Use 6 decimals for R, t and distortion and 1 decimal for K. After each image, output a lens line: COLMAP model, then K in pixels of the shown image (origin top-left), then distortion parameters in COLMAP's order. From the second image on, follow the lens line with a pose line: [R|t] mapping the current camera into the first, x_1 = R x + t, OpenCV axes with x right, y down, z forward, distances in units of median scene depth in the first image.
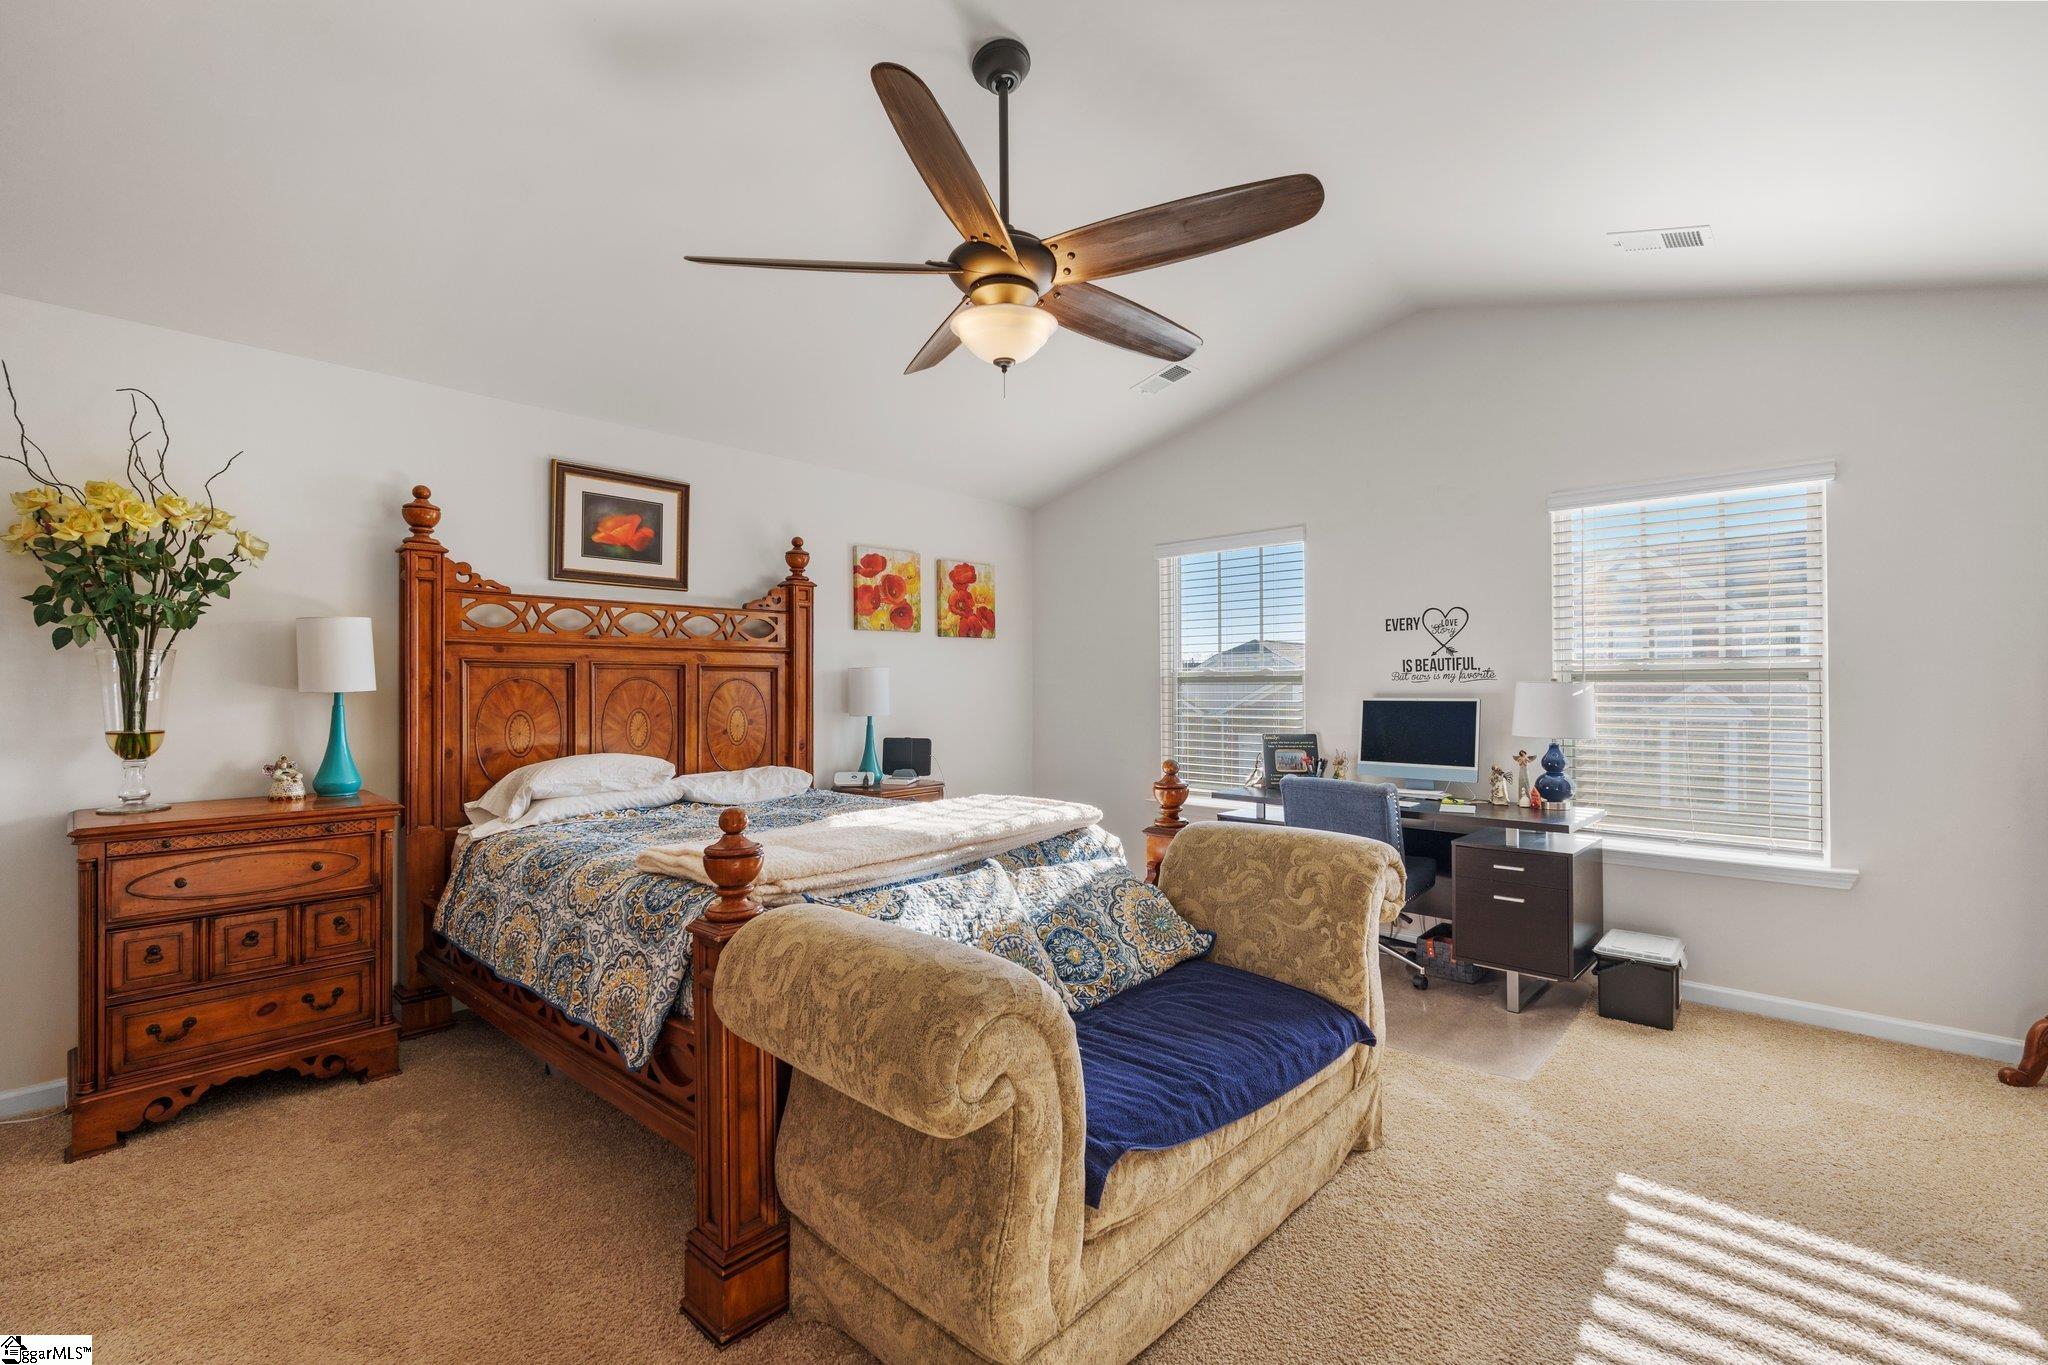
lens RADIAL K [[880.4, 0, 1028.5], [0, 880.4, 680.9], [0, 0, 1]] dist [-0.009753, -0.000445]
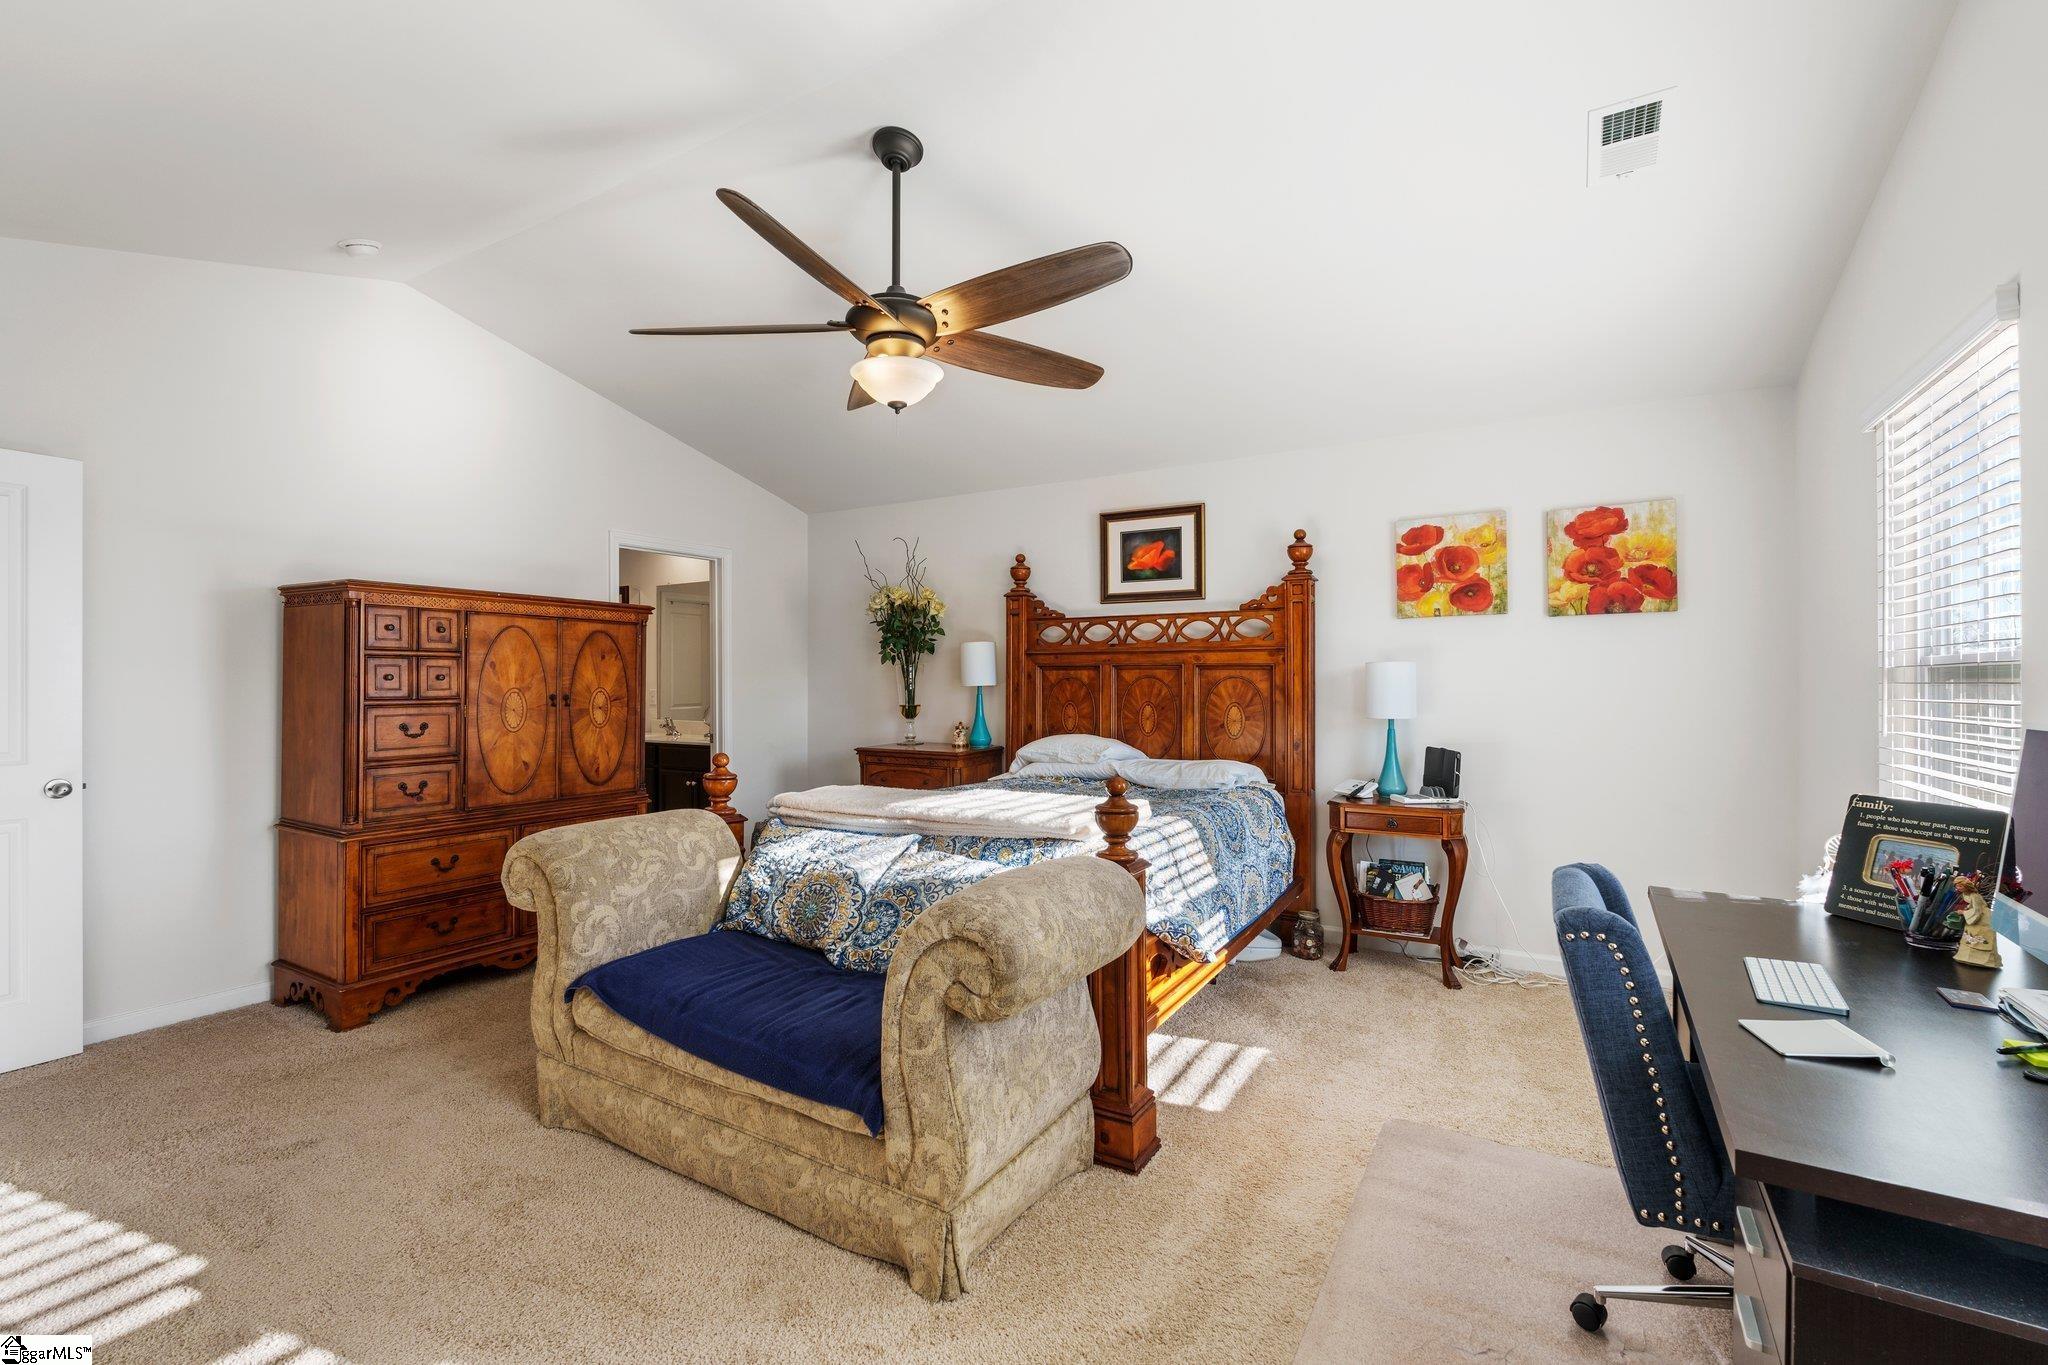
lens RADIAL K [[880.4, 0, 1028.5], [0, 880.4, 680.9], [0, 0, 1]] dist [-0.009753, -0.000445]
pose [[0.203327, -0.004157, -0.979102, 0.675439], [0.000149, 0.999991, -0.004215, 0.007137], [0.979111, 0.000711, 0.203326, 0.560930]]
